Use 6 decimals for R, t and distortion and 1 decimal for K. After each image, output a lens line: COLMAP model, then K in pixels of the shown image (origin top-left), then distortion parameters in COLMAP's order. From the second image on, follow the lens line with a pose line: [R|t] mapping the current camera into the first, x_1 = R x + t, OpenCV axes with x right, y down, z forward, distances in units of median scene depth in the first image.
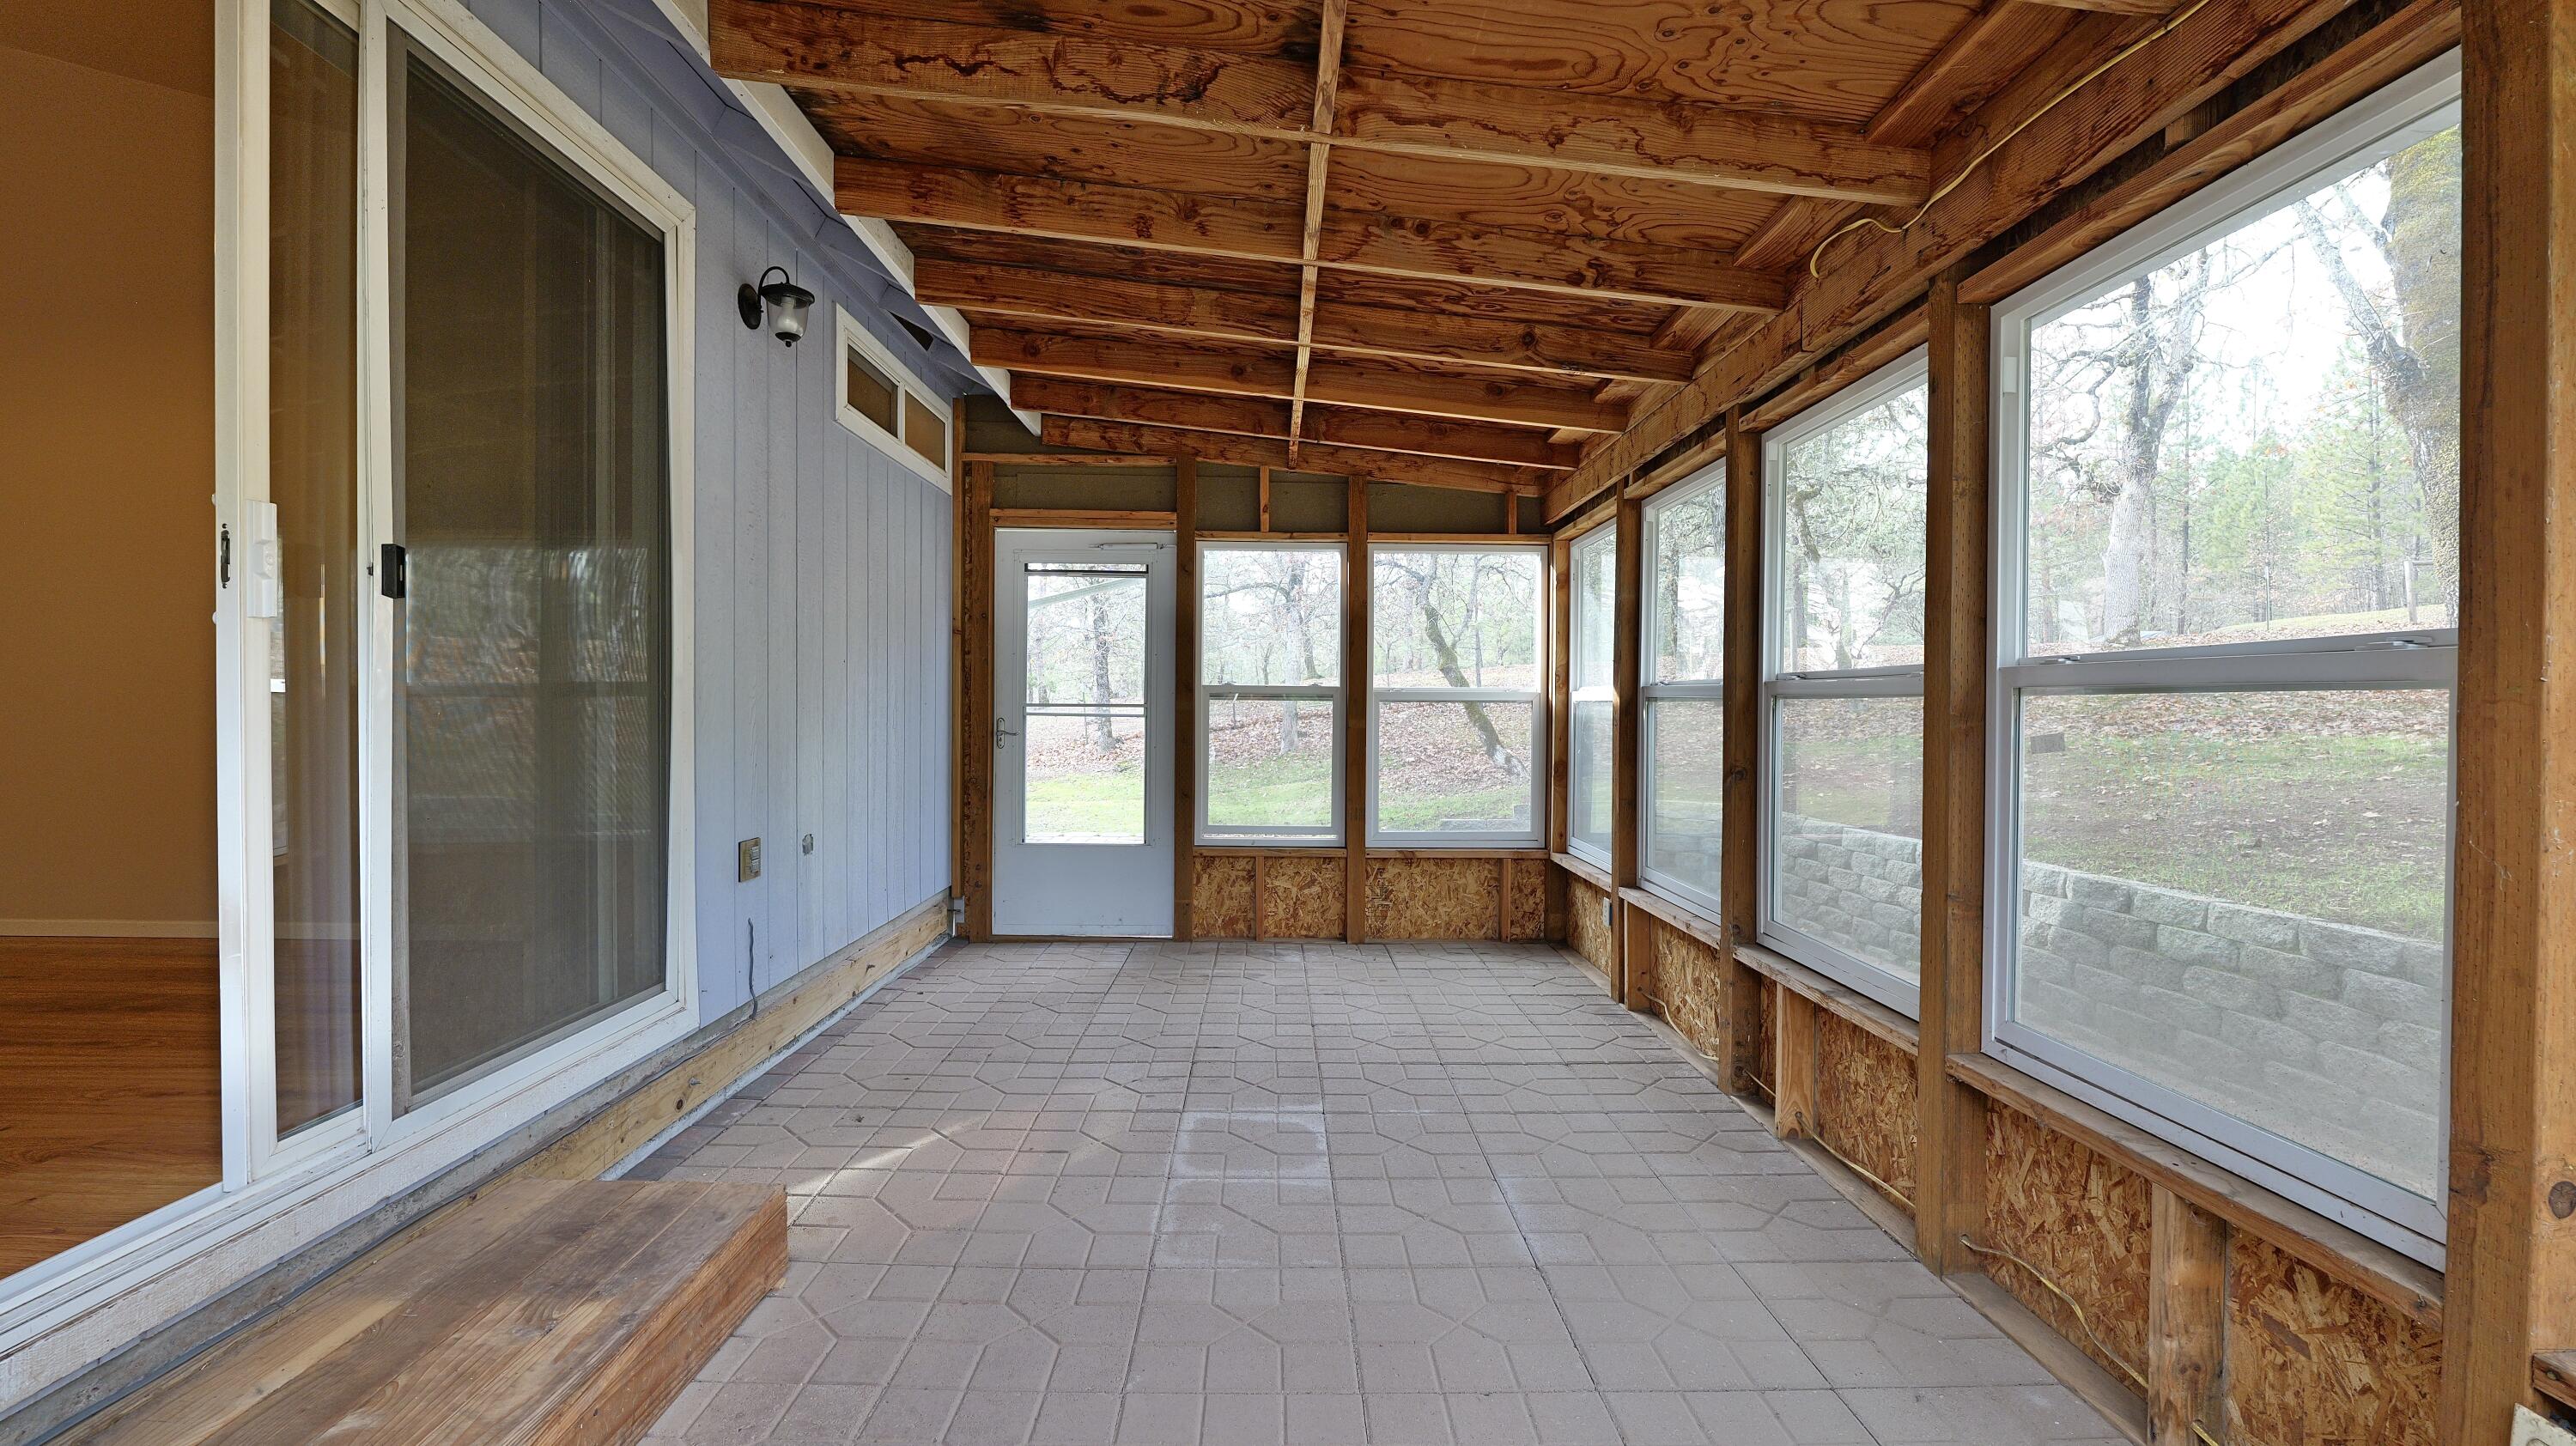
lens RADIAL K [[1047.9, 0, 1282.6], [0, 1047.9, 720.6], [0, 0, 1]] dist [-0.013293, 0.001015]
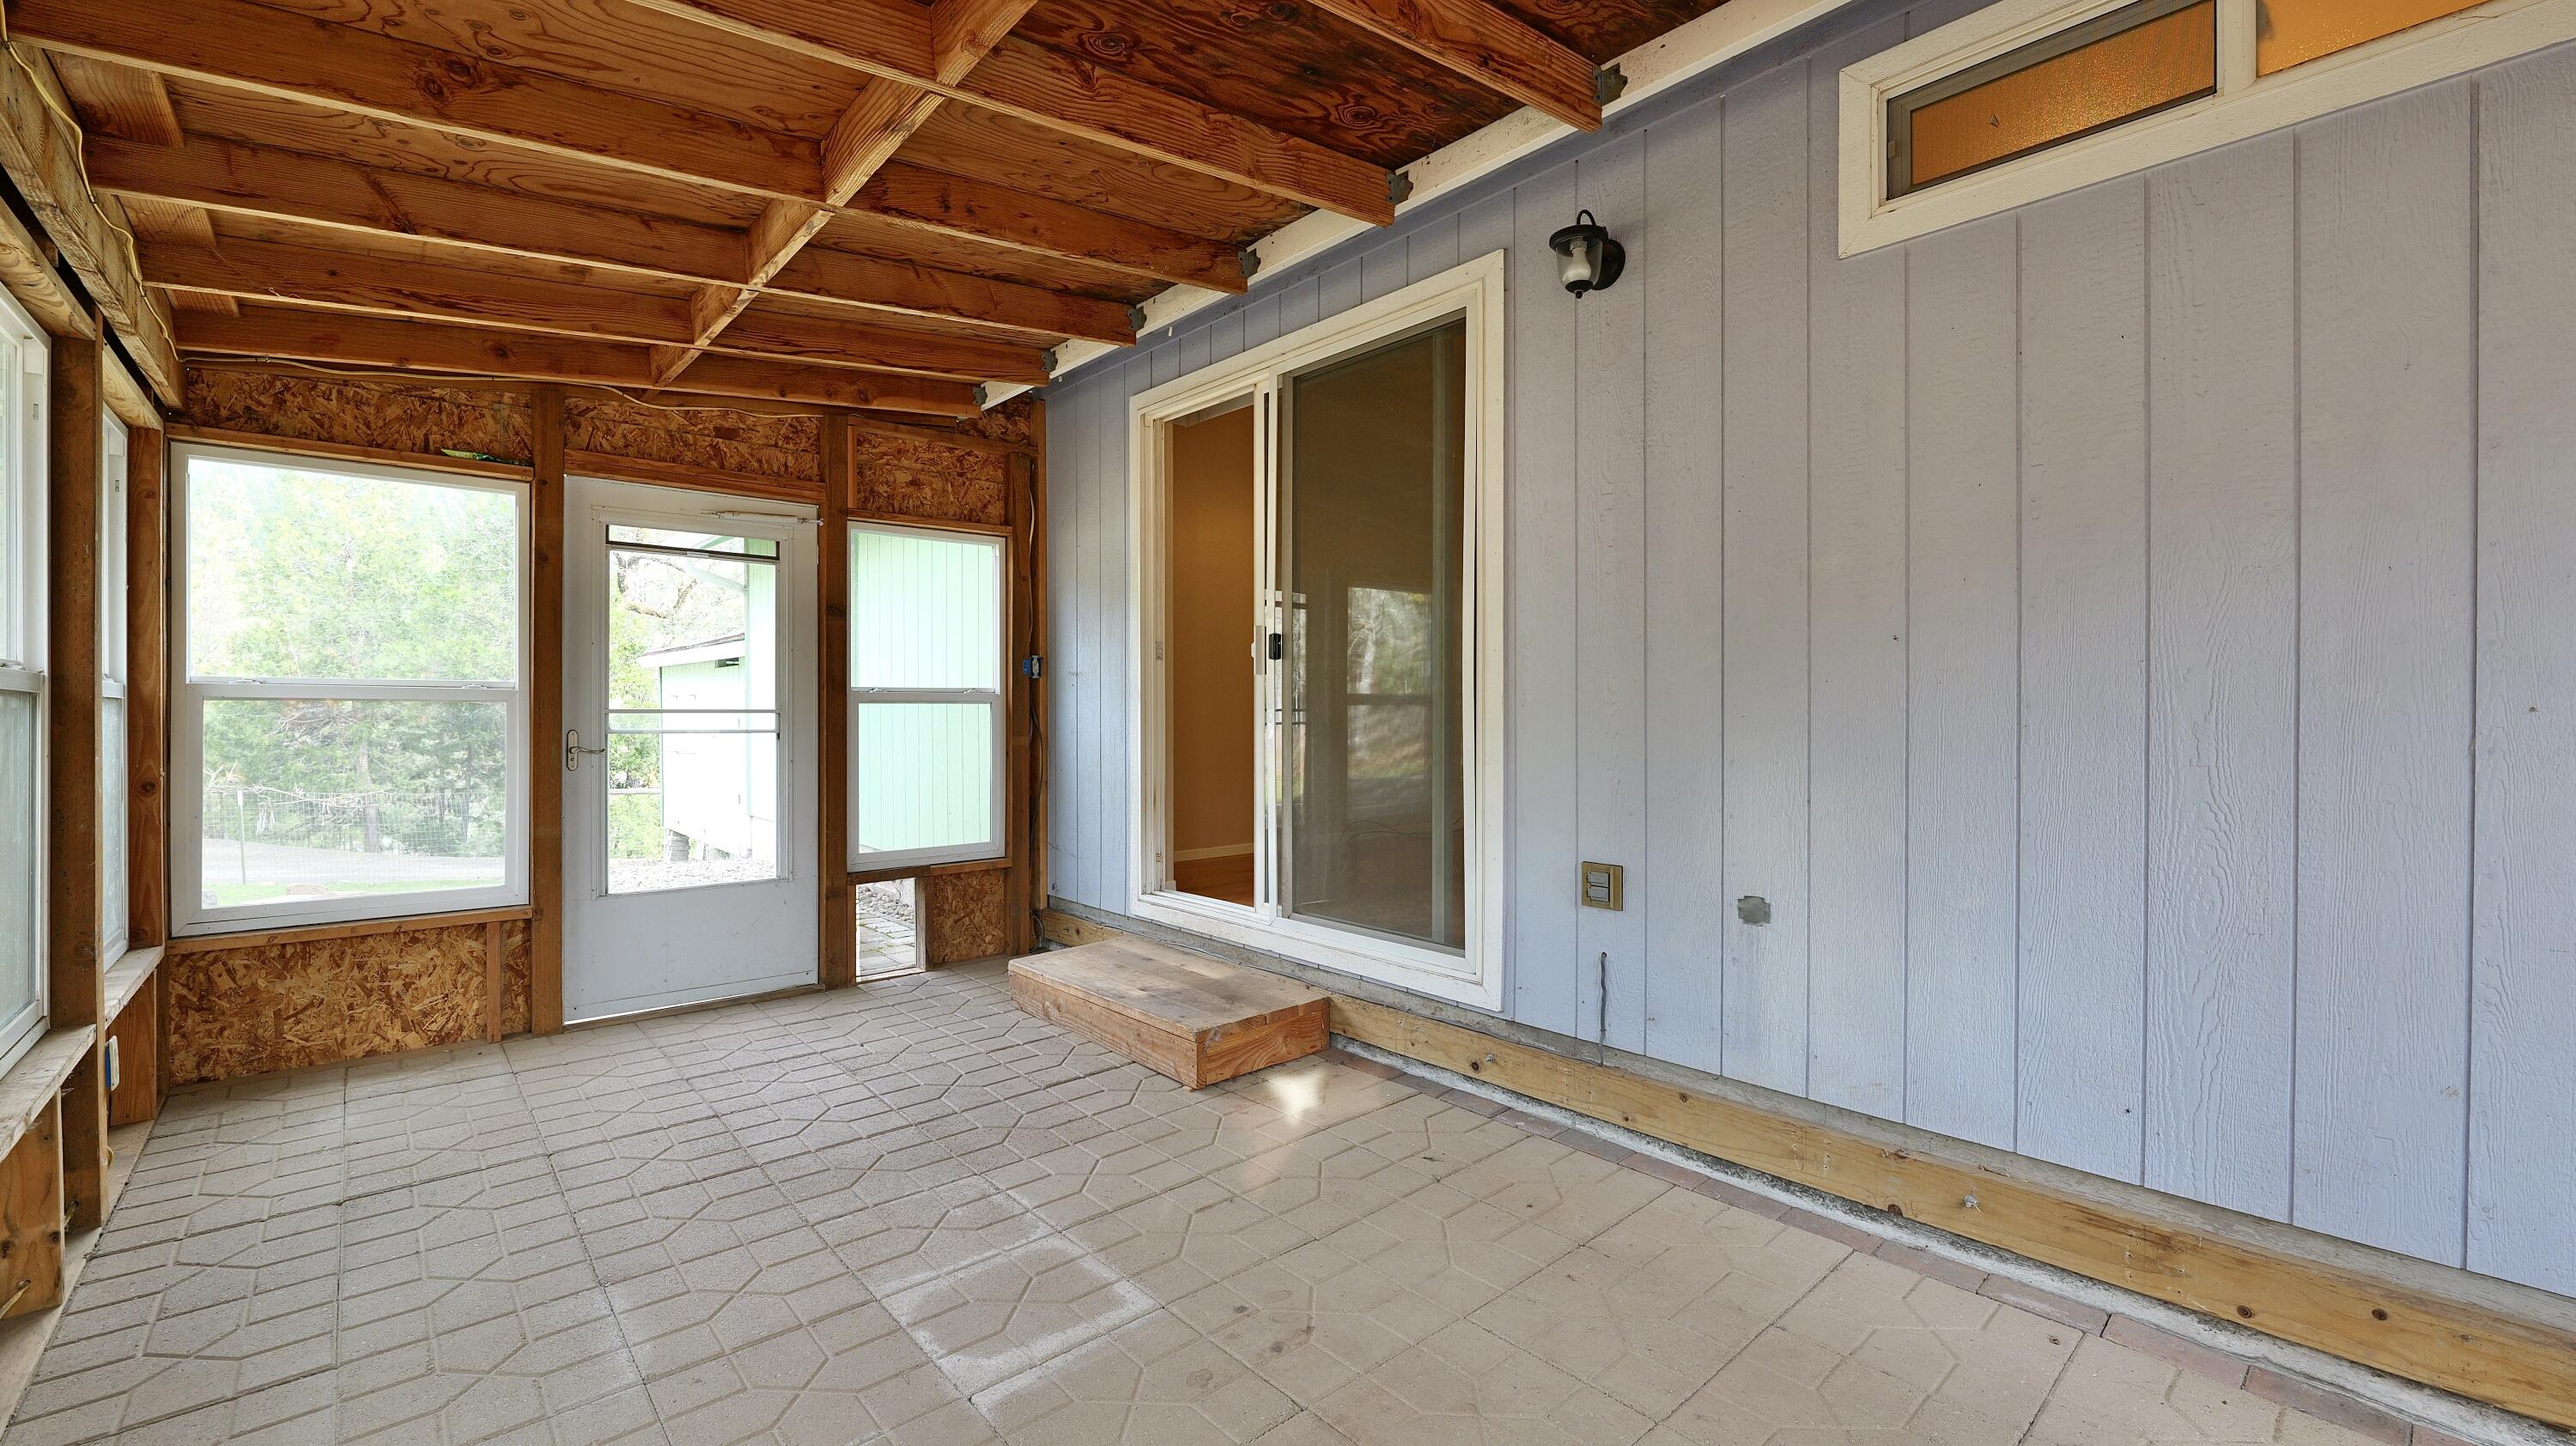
lens RADIAL K [[1047.9, 0, 1282.6], [0, 1047.9, 720.6], [0, 0, 1]] dist [-0.013293, 0.001015]
pose [[-0.757128, 0.002245, -0.653263, 0.327526], [-0.014315, 0.999697, 0.020026, -0.024874], [0.653110, 0.024514, -0.756866, 1.769212]]
